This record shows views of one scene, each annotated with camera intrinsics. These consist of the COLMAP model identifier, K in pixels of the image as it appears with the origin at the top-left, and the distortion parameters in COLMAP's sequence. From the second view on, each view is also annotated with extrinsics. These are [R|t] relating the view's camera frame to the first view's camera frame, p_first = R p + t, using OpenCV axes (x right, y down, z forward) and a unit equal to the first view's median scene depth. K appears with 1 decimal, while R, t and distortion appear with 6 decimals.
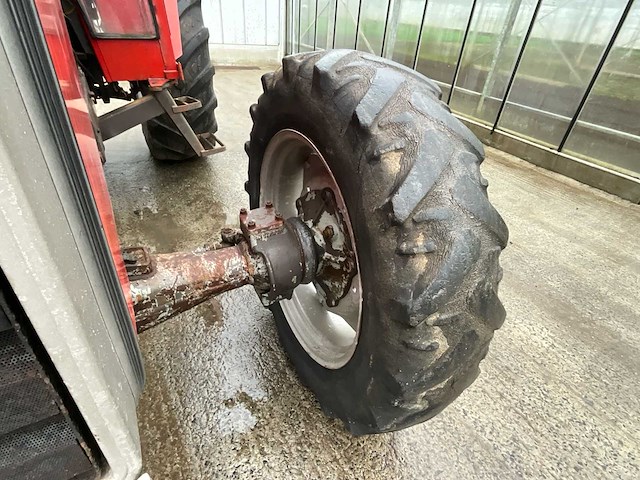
lens RADIAL K [[344.5, 0, 320.0], [0, 344.5, 240.0], [0, 0, 1]] dist [-0.000676, 0.001038]
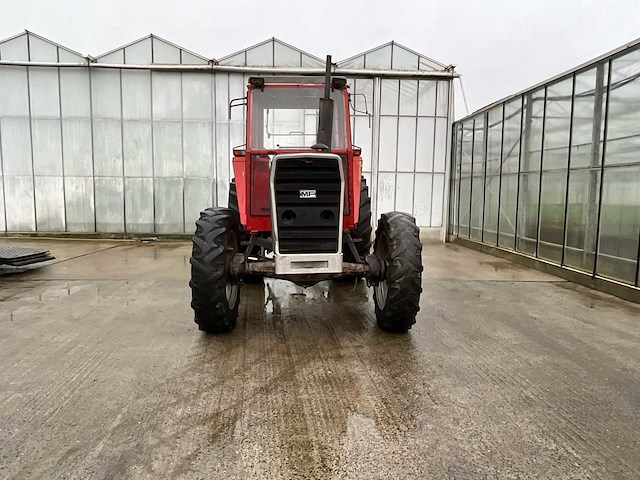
lens RADIAL K [[443.9, 0, 320.0], [0, 443.9, 240.0], [0, 0, 1]] dist [-0.004345, -0.004561]
pose [[0.905210, -0.016219, -0.424654, 0.322760], [-0.191172, 0.876910, -0.441001, 0.474668], [0.379536, 0.480381, 0.790687, -0.705813]]
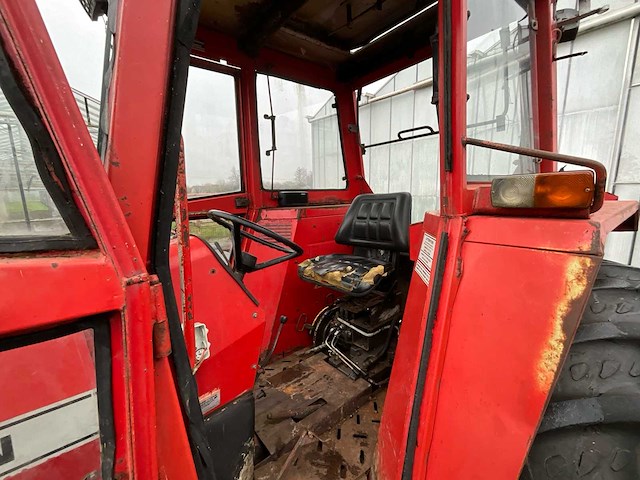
lens RADIAL K [[277.4, 0, 320.0], [0, 277.4, 240.0], [0, 0, 1]] dist [-0.002132, -0.000297]
pose [[0.162058, 0.099462, -0.981756, -0.134363], [-0.525229, 0.850961, -0.000488, -0.469609], [0.835387, 0.515725, 0.190145, 0.362019]]
